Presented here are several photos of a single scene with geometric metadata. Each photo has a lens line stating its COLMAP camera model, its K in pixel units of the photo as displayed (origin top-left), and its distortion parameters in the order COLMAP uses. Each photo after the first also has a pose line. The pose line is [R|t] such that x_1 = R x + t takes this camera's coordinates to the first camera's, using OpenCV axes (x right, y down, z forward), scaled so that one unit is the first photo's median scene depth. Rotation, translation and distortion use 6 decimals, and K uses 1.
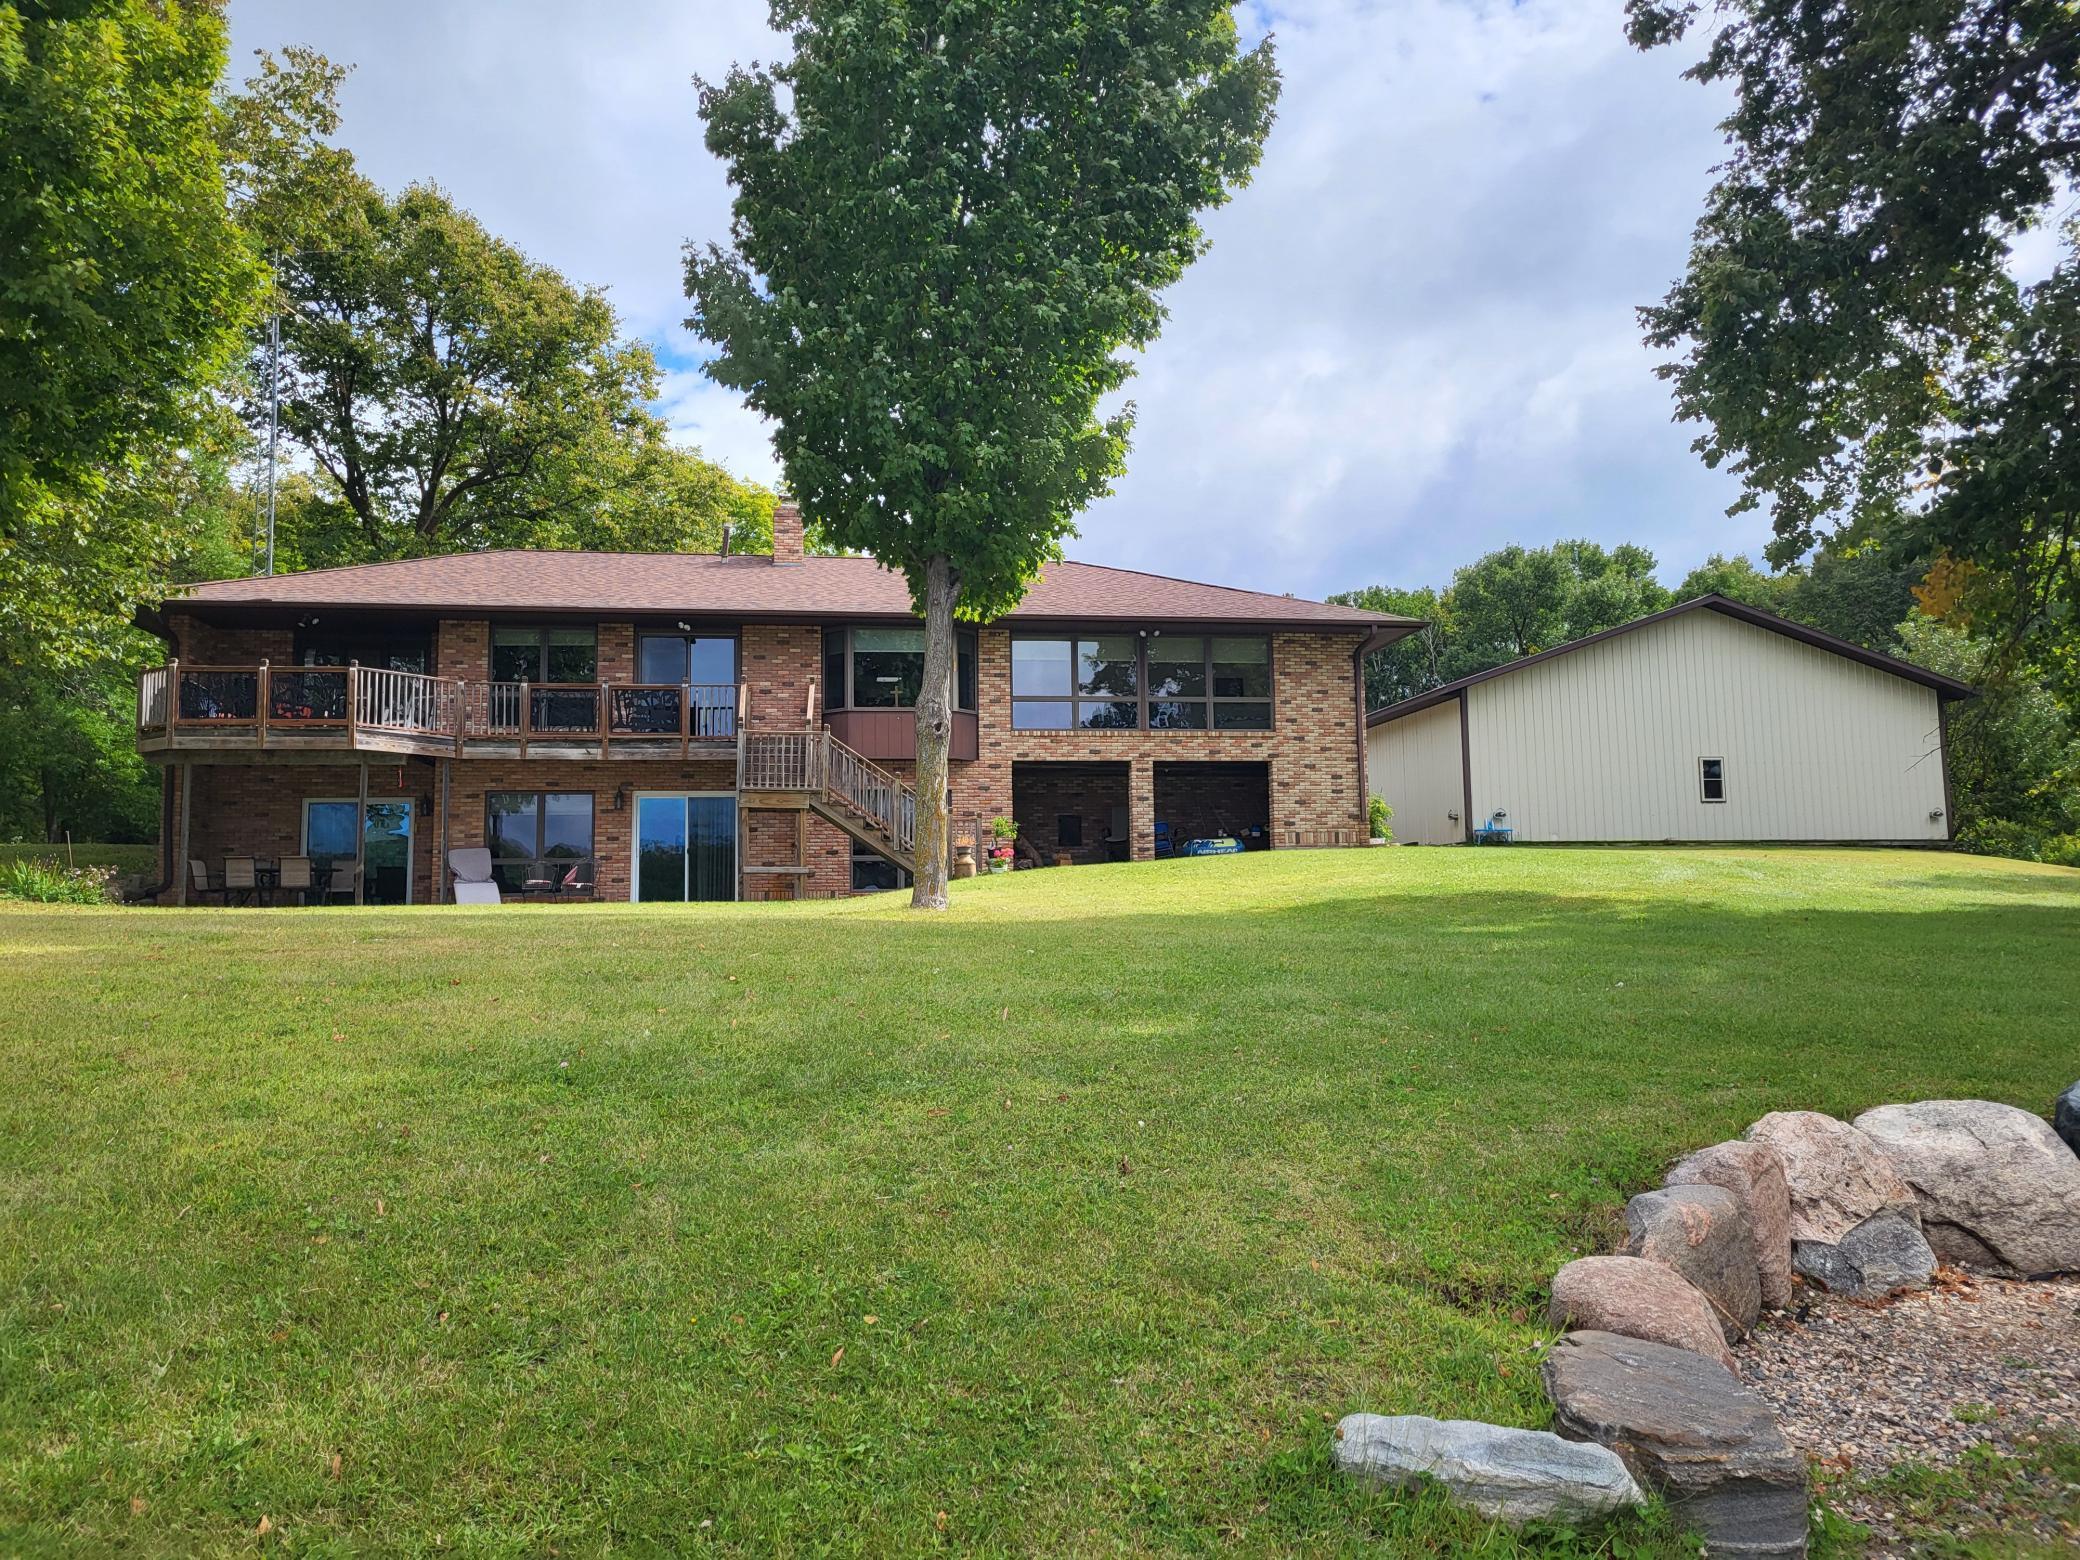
lens RADIAL K [[1443.5, 0, 1047.2], [0, 1443.5, 754.5], [0, 0, 1]] dist [0.047226, -0.046789]
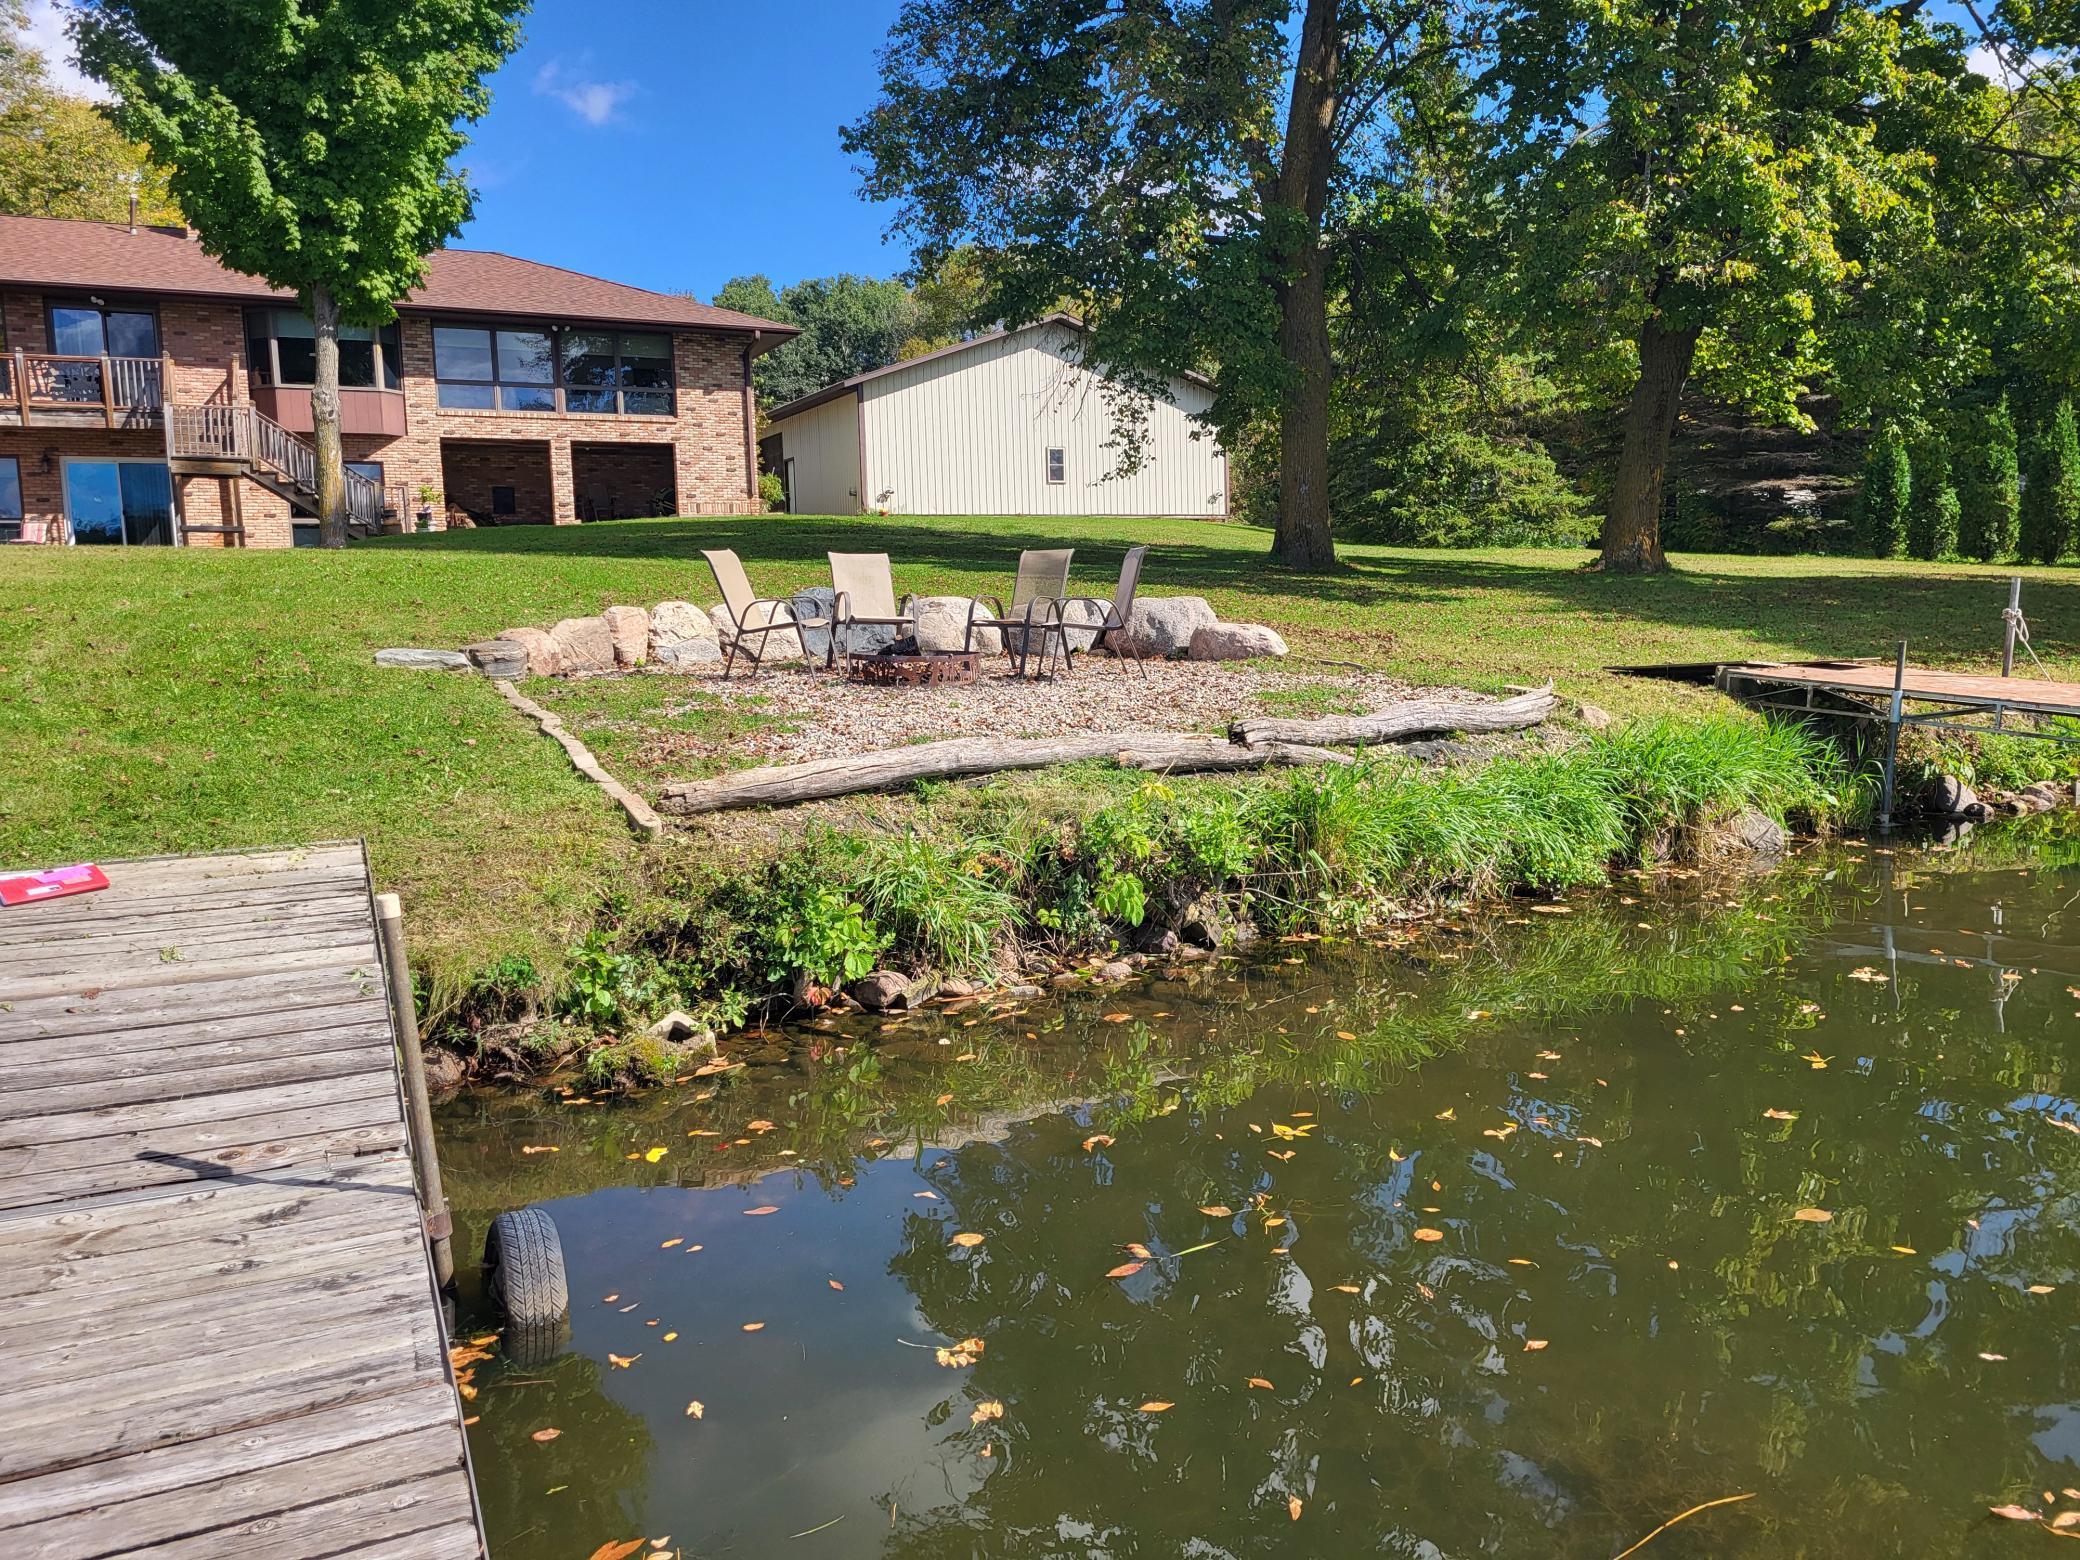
lens RADIAL K [[1443.5, 0, 1047.2], [0, 1443.5, 754.5], [0, 0, 1]] dist [0.047226, -0.046789]
pose [[0.949279, -0.043992, 0.311341, 0.063698], [-0.024336, 0.976915, 0.212237, -0.006597], [-0.313491, -0.209049, 0.926295, -0.282869]]
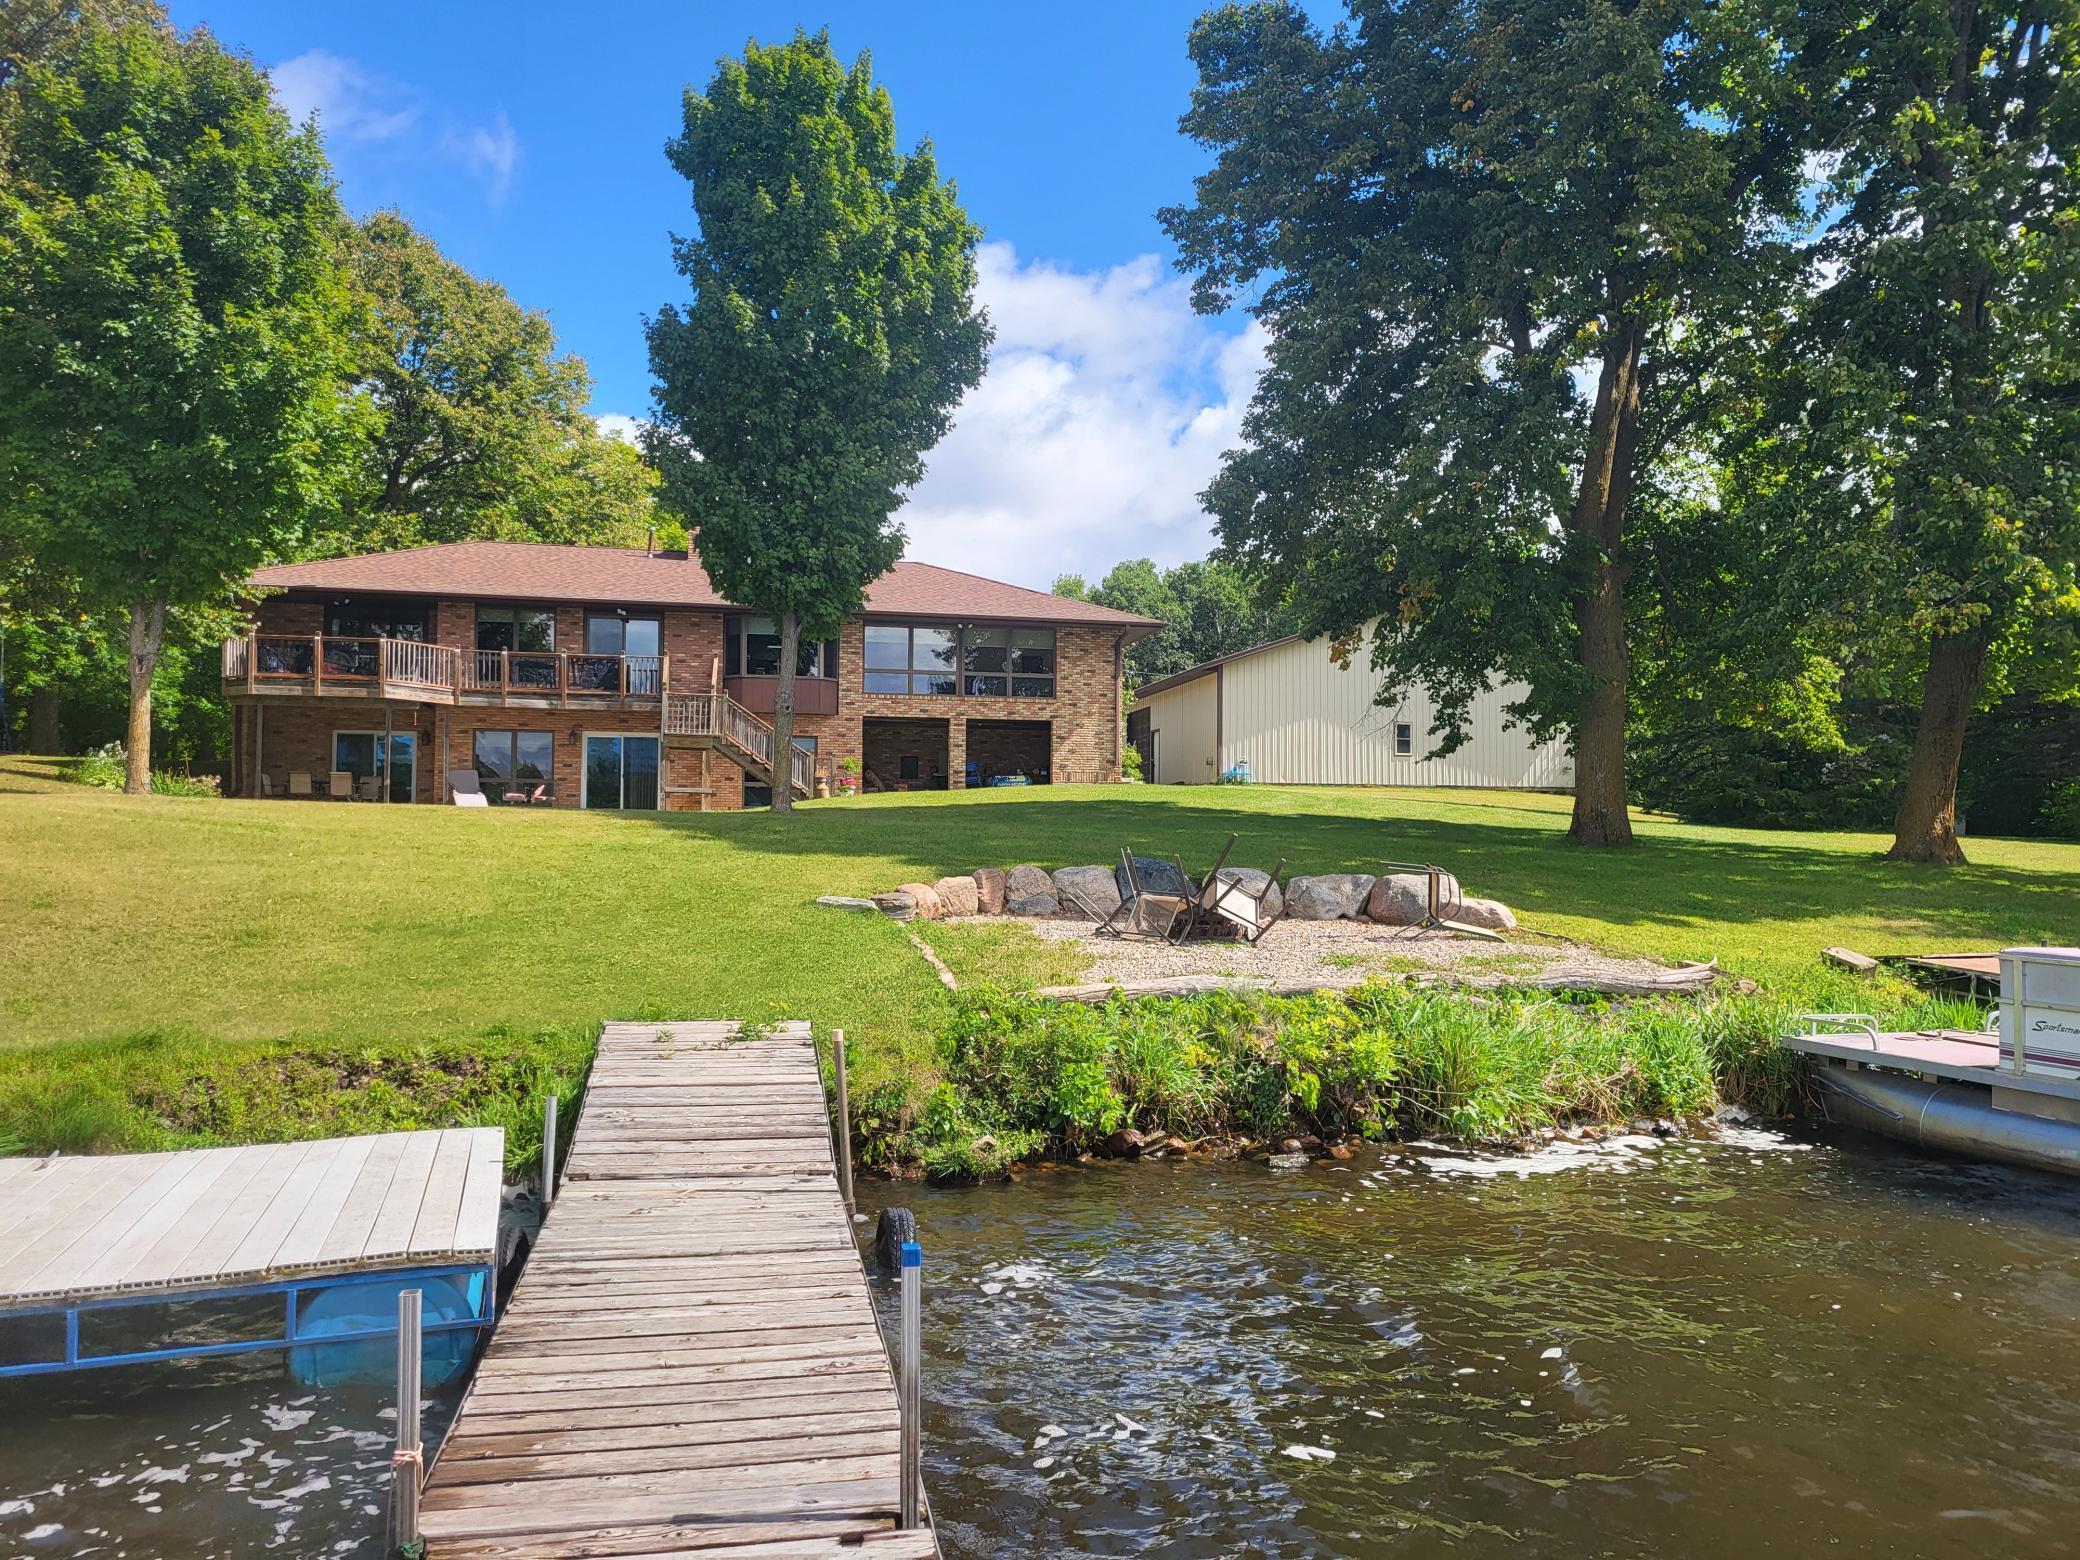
lens RADIAL K [[1443.5, 0, 1047.2], [0, 1443.5, 754.5], [0, 0, 1]] dist [0.047226, -0.046789]
pose [[0.997782, 0.023377, 0.062334, 0.066723], [-0.026101, 0.998723, 0.043250, -0.023256], [-0.061243, -0.044781, 0.997118, -0.388643]]
